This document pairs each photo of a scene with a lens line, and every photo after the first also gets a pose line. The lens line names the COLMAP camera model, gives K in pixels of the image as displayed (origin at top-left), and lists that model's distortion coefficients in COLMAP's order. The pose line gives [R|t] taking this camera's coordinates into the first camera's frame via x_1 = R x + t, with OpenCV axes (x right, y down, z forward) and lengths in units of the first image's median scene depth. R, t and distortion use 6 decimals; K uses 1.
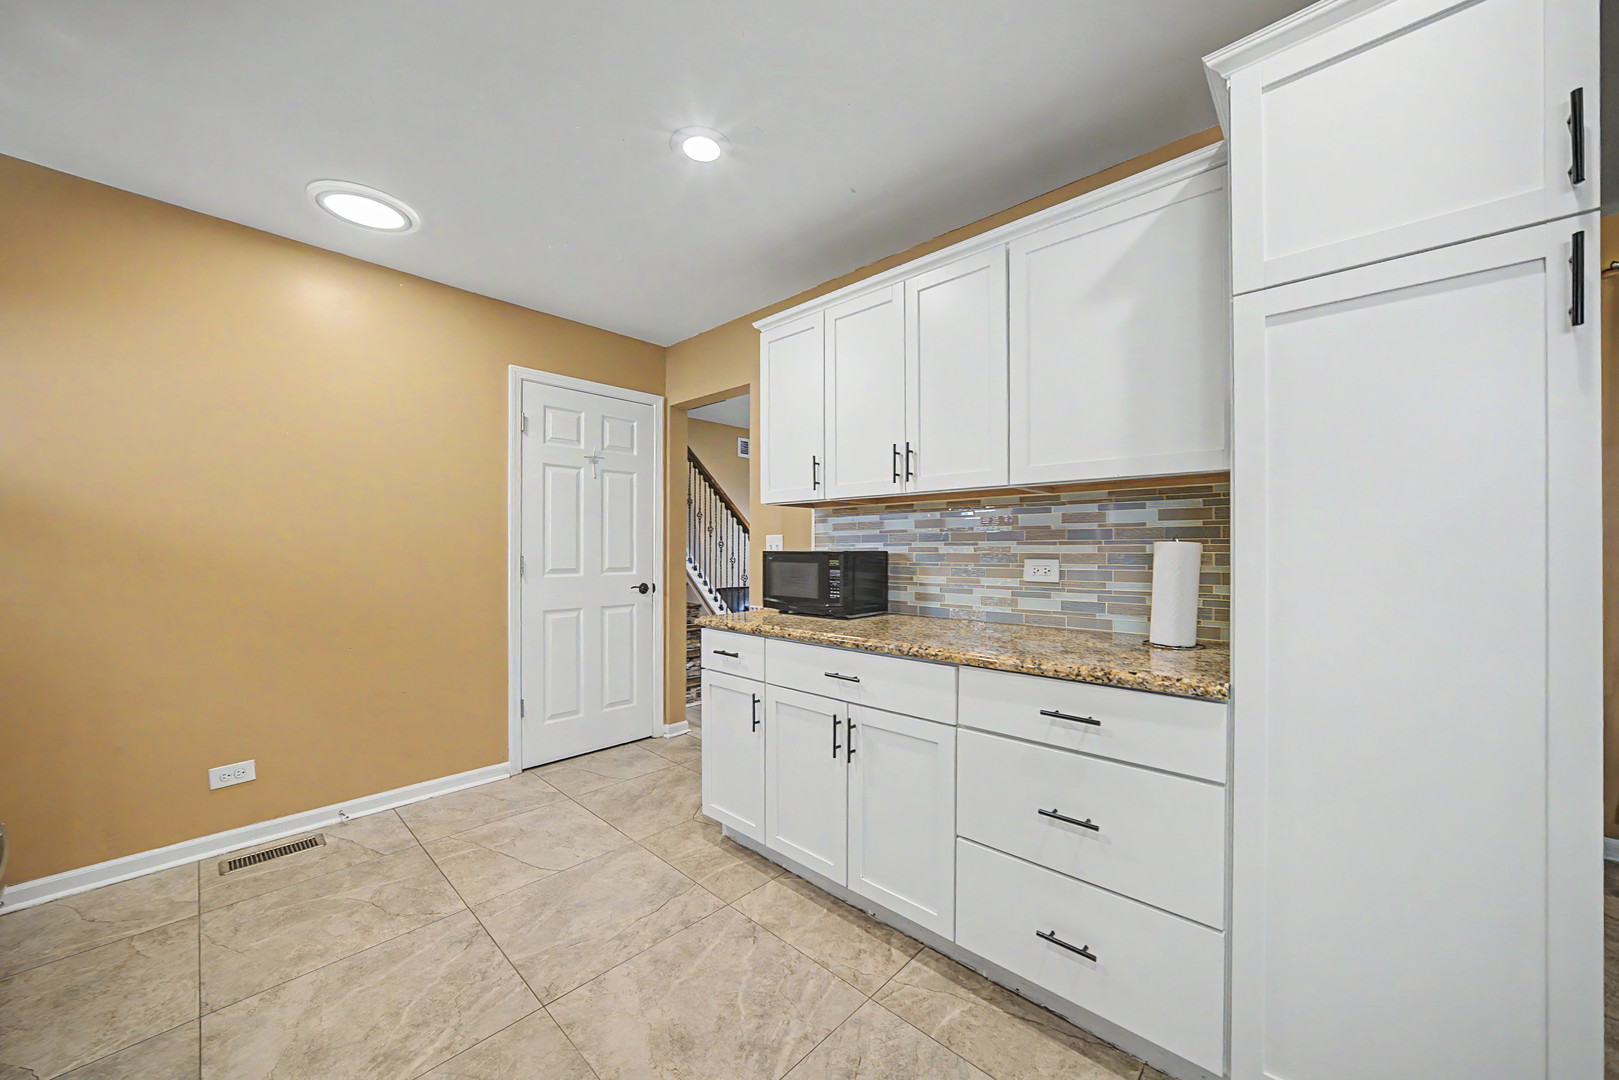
lens RADIAL K [[584.5, 0, 839.5], [0, 584.5, 547.1], [0, 0, 1]] dist [-0.015299, 0.000009]
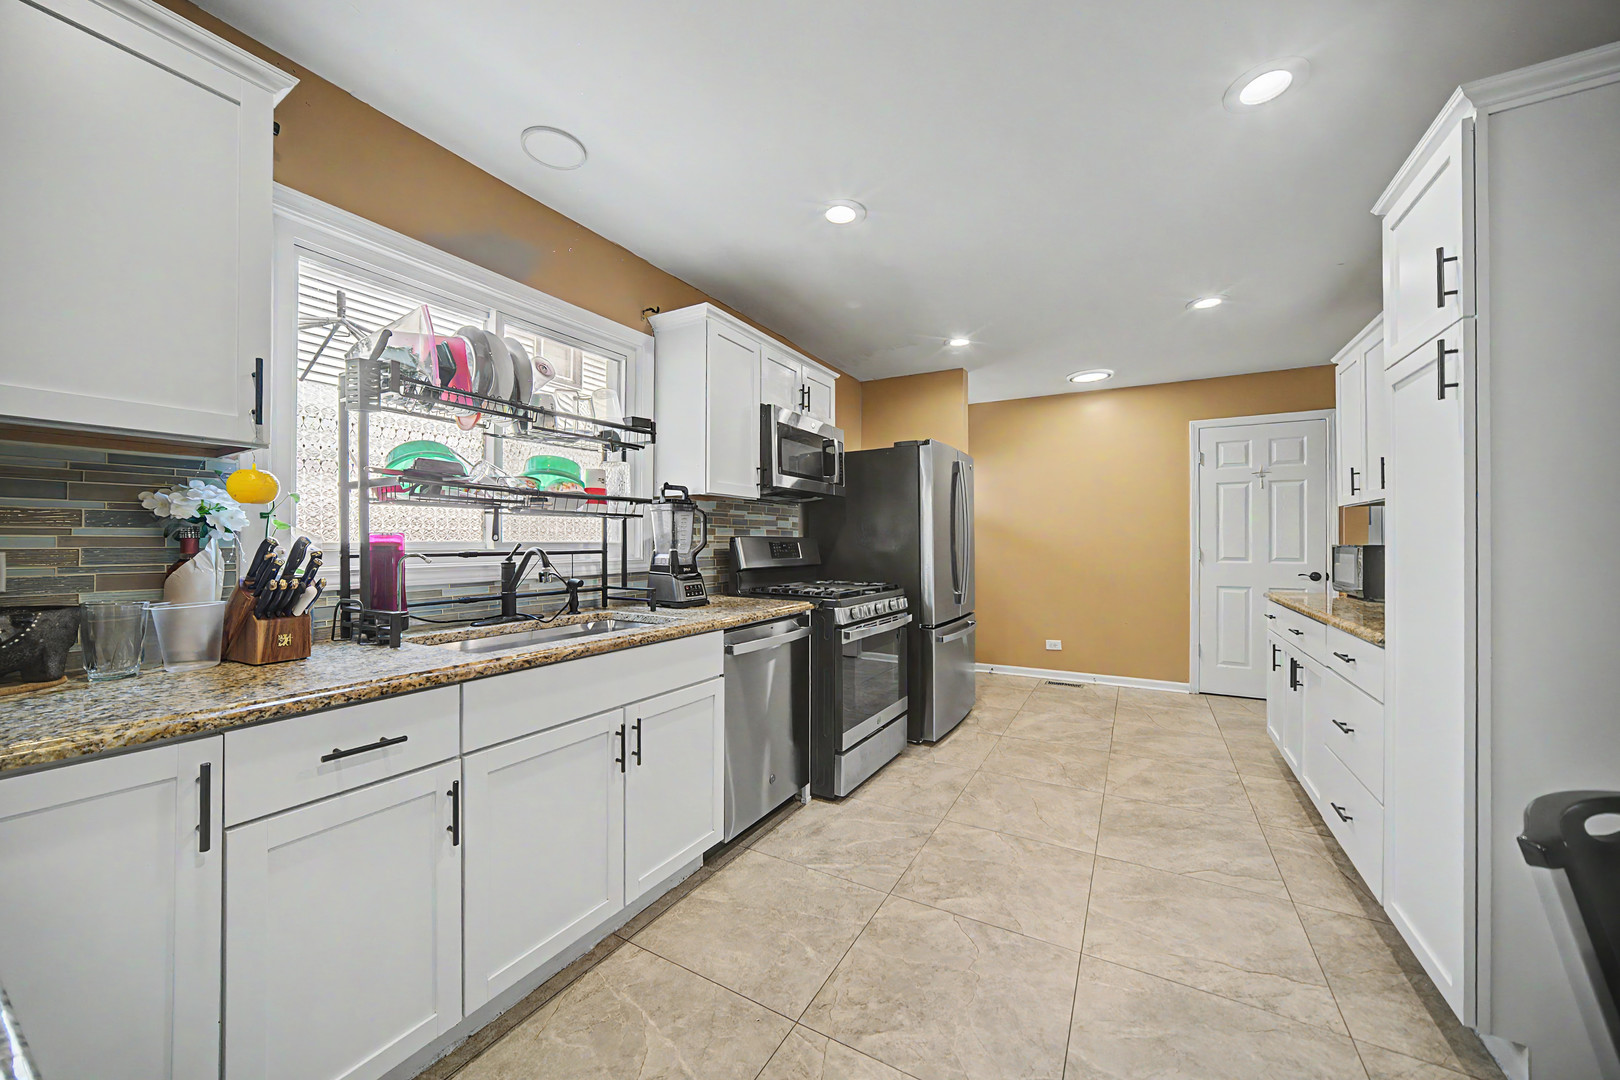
lens RADIAL K [[574.5, 0, 821.4], [0, 574.5, 531.9], [0, 0, 1]] dist [-0.030880, 0.007839]
pose [[0.222255, -0.014669, -0.974878, 0.977254], [-0.001575, 0.999880, -0.015404, -0.000781], [0.974987, 0.004959, 0.222205, -0.393257]]
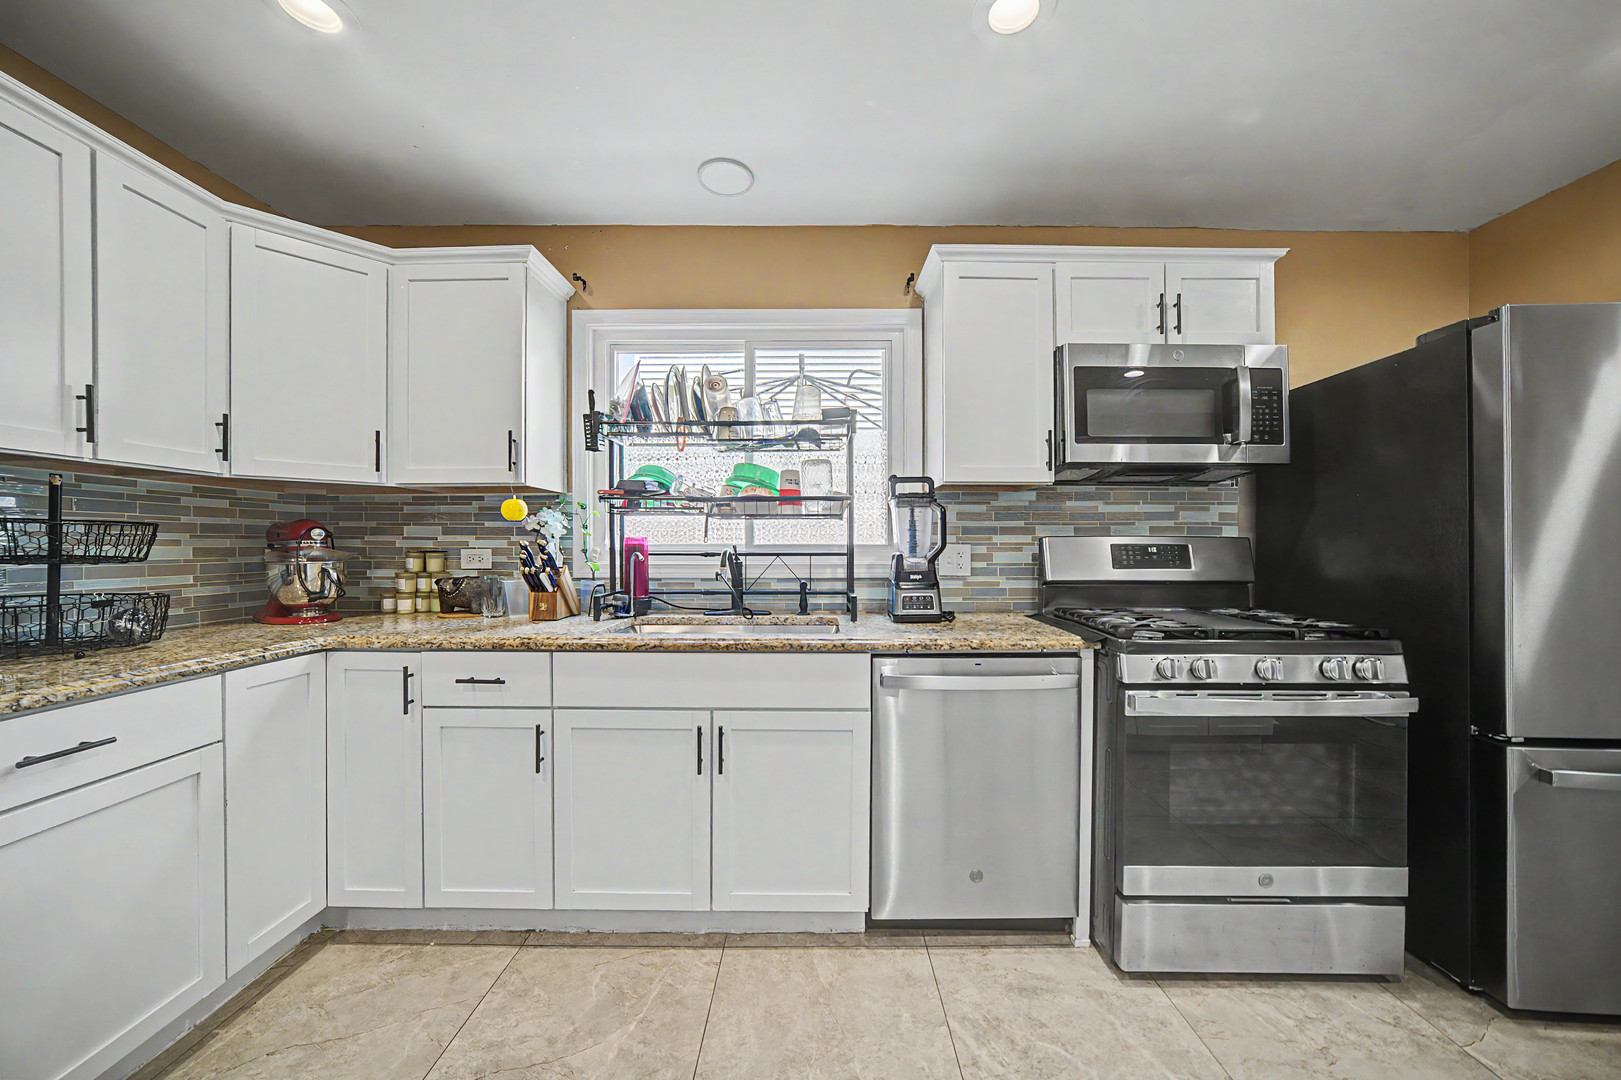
lens RADIAL K [[578.3, 0, 817.5], [0, 578.3, 543.1], [0, 0, 1]] dist [-0.012394, 0.000284]
pose [[-0.742421, 0.000142, -0.669933, 0.558257], [0.000429, 1.000000, -0.000263, 0.000520], [0.669933, -0.000482, -0.742421, 0.218757]]
